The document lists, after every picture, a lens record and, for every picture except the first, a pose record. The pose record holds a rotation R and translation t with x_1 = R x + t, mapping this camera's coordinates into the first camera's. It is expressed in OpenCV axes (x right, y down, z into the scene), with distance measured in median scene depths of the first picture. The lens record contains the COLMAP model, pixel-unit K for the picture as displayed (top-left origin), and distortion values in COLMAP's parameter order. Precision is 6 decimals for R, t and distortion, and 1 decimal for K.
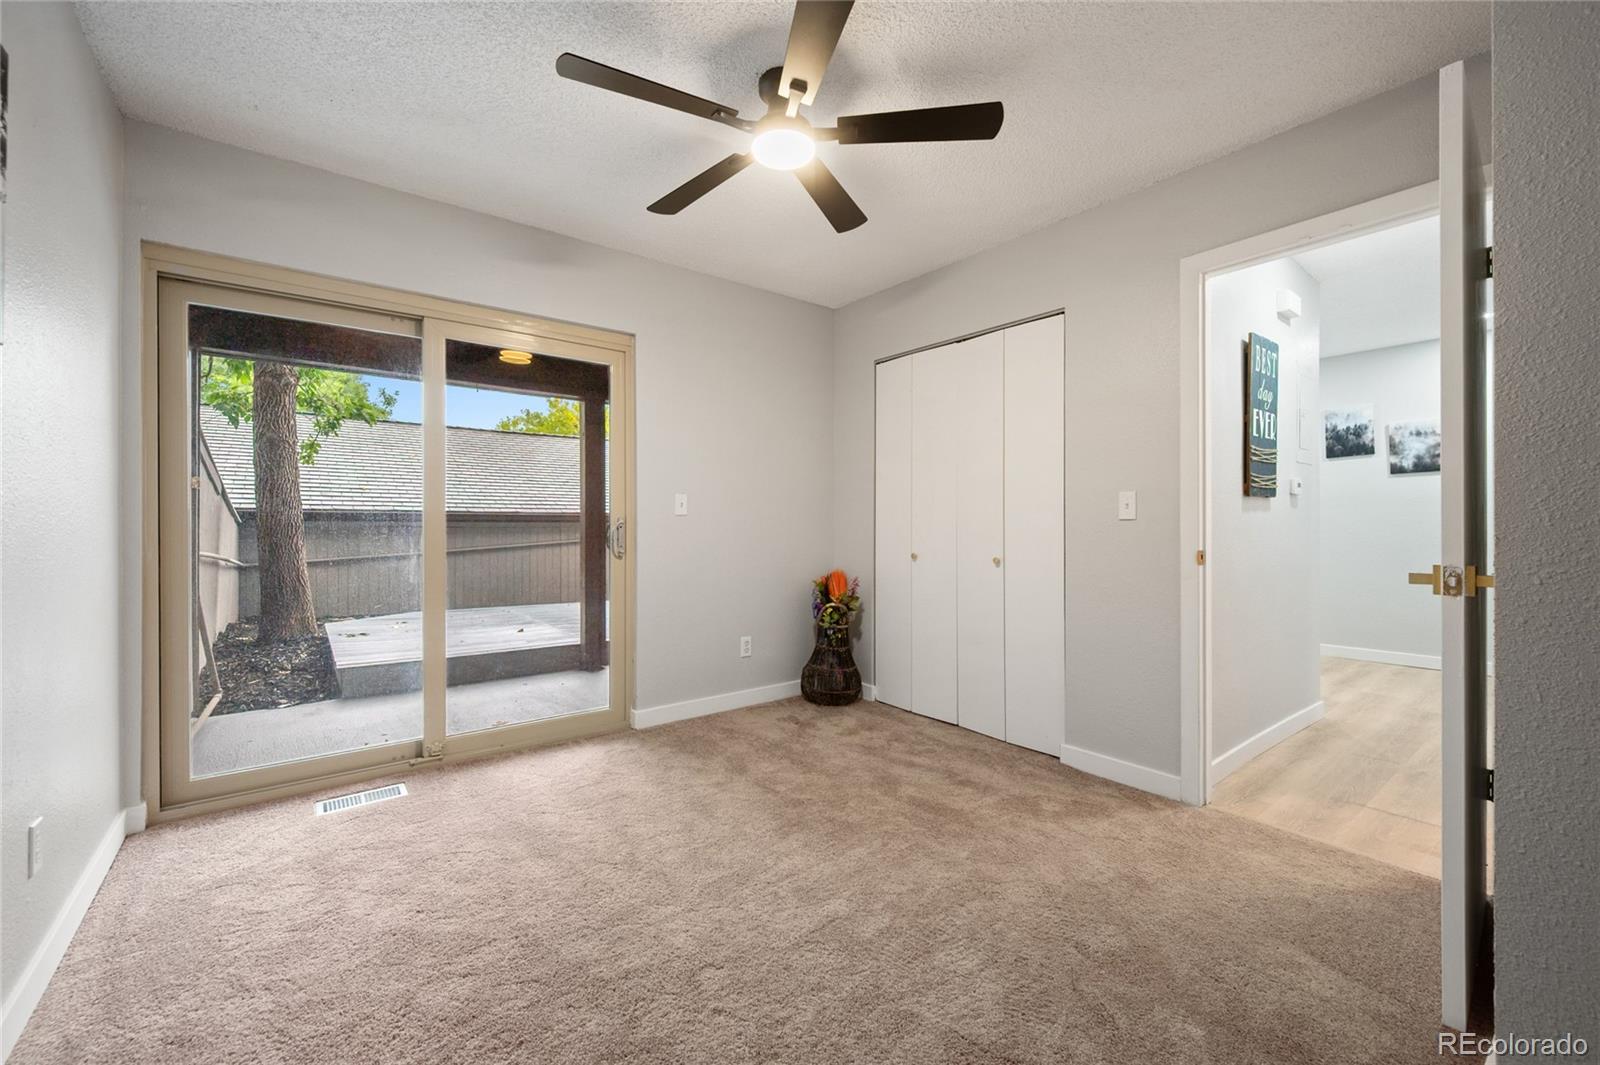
lens RADIAL K [[641.9, 0, 802.2], [0, 641.9, 519.6], [0, 0, 1]] dist [0.001741, 0.000162]
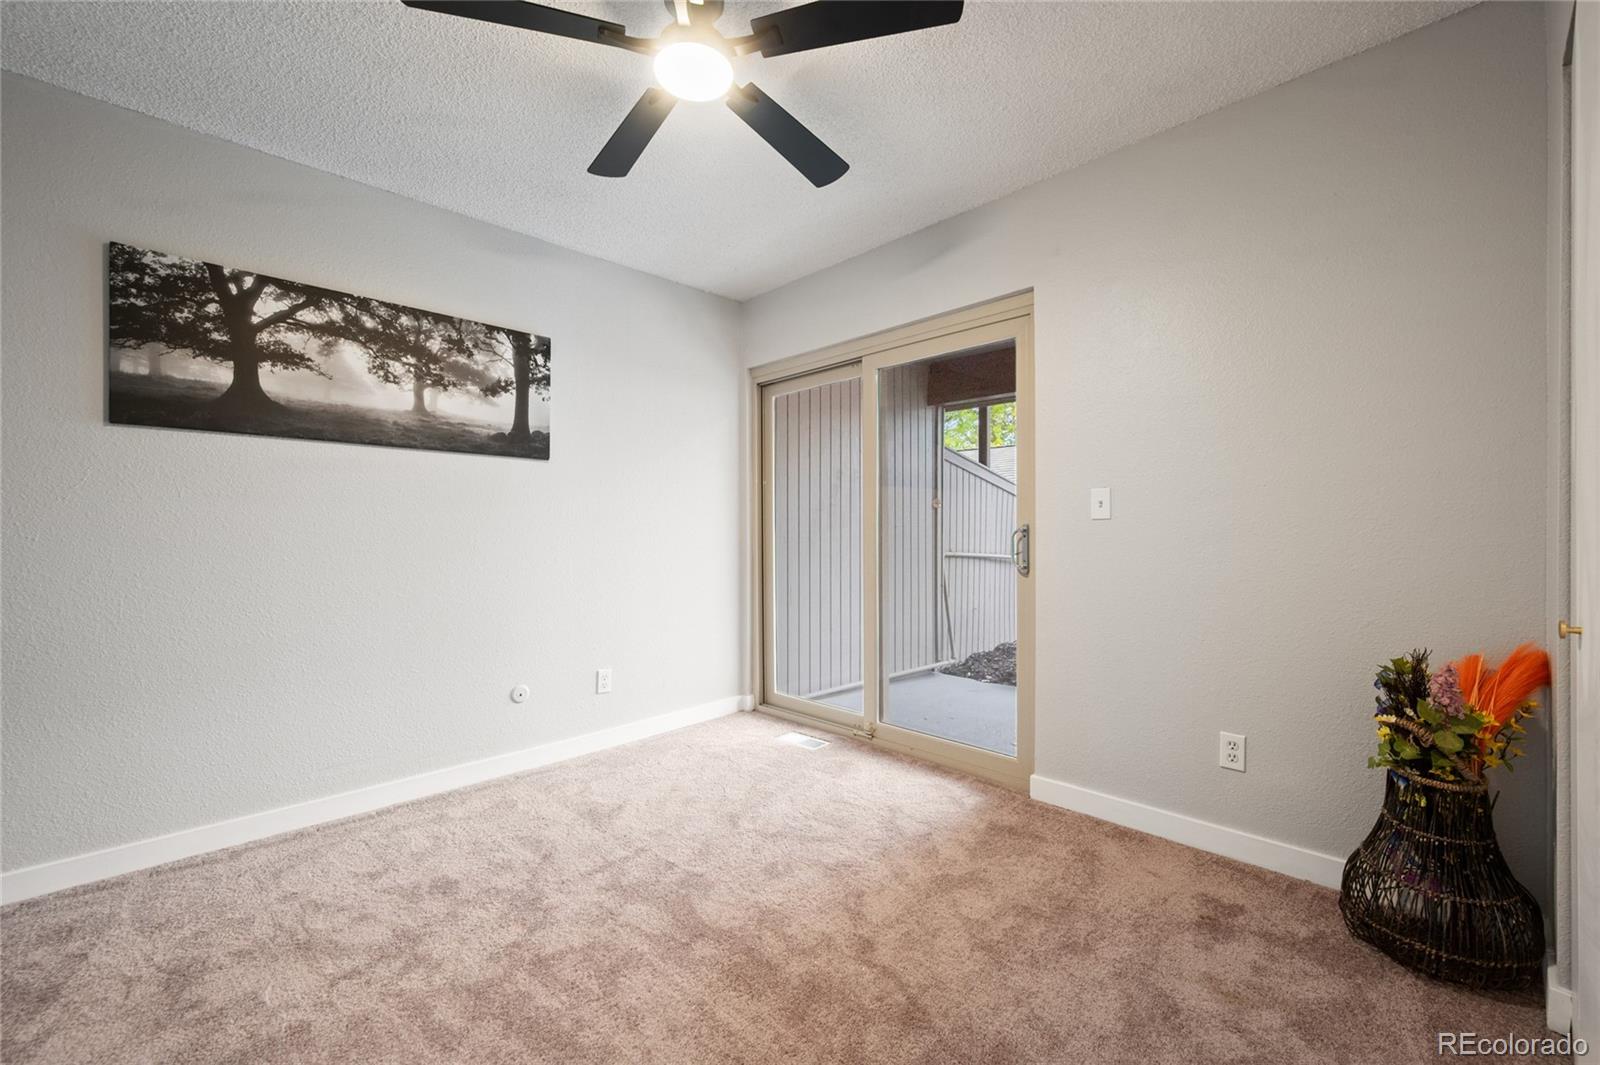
lens RADIAL K [[651.6, 0, 805.2], [0, 651.6, 528.2], [0, 0, 1]] dist [0.002226, 0.000233]
pose [[0.119572, -0.008792, -0.992787, 0.514157], [0.008826, 0.999931, -0.007792, 0.006059], [0.992786, -0.007831, 0.119641, 0.669707]]
